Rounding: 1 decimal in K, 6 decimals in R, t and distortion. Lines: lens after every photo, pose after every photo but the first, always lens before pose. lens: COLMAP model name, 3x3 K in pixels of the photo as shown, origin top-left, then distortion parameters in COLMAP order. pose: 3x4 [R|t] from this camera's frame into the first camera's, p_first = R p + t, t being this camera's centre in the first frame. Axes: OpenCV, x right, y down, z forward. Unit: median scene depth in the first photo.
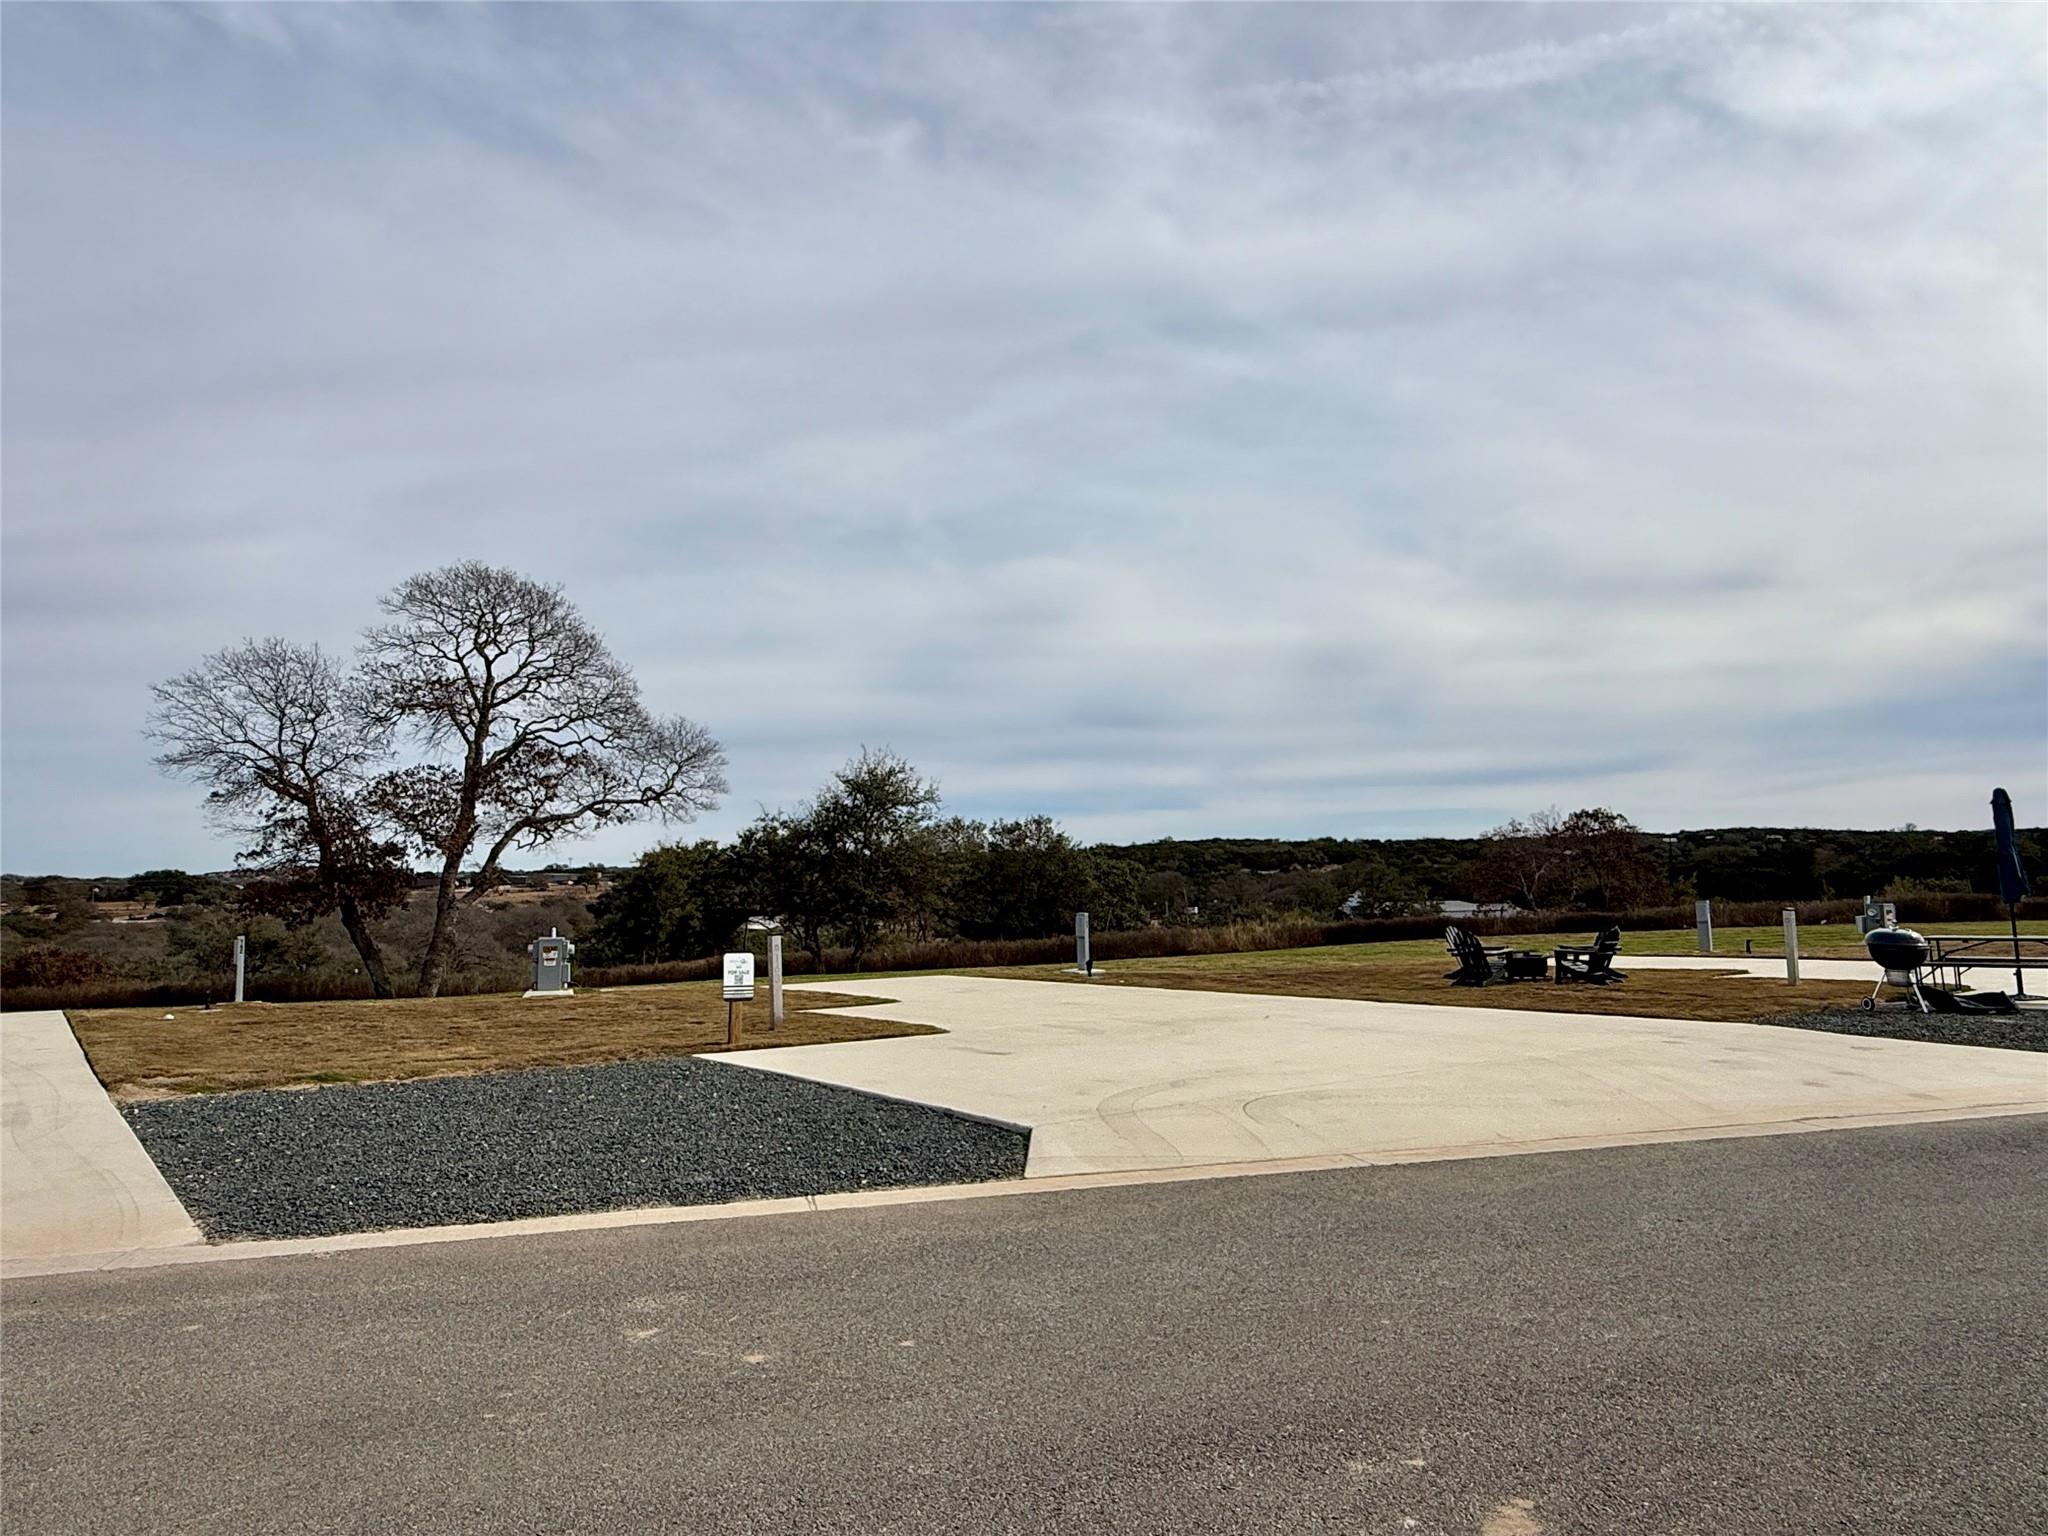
lens RADIAL K [[1271.1, 0, 1024.0], [0, 1271.1, 768.0], [0, 0, 1]] dist [0.000942, -0.000113]
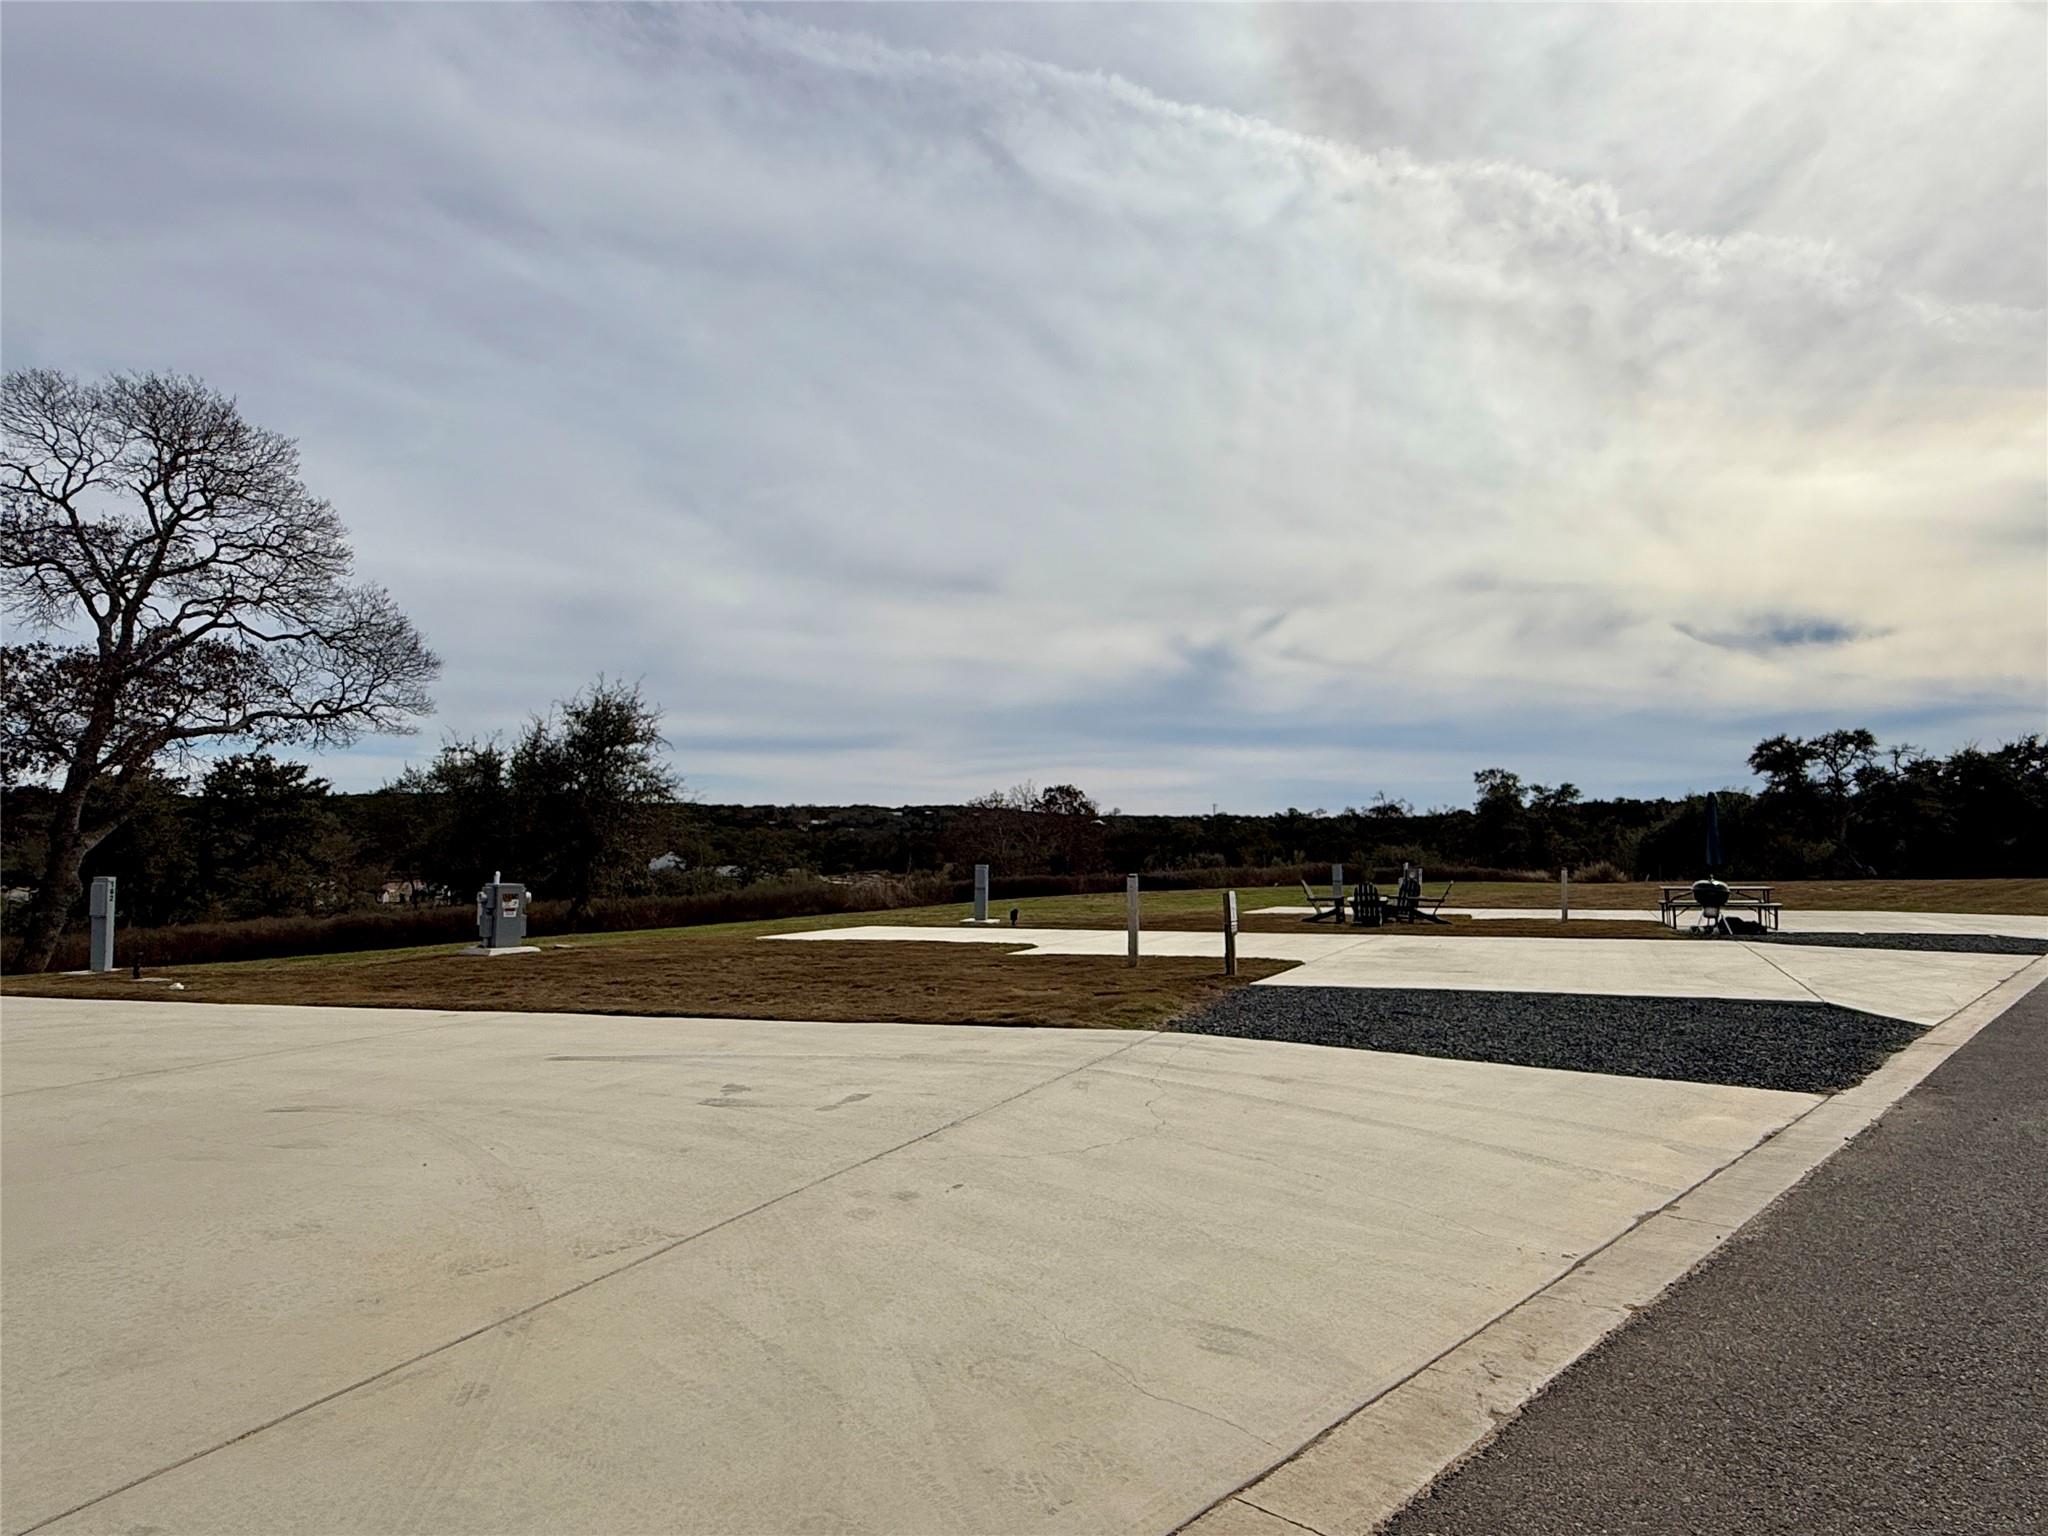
lens RADIAL K [[1328.1, 0, 1024.0], [0, 1328.1, 768.0], [0, 0, 1]] dist [0.012904, 0.000541]
pose [[0.822142, 0.059260, 0.566190, -0.399188], [-0.076384, 0.997057, 0.006558, 0.018484], [-0.564135, -0.048639, 0.824249, 0.070139]]
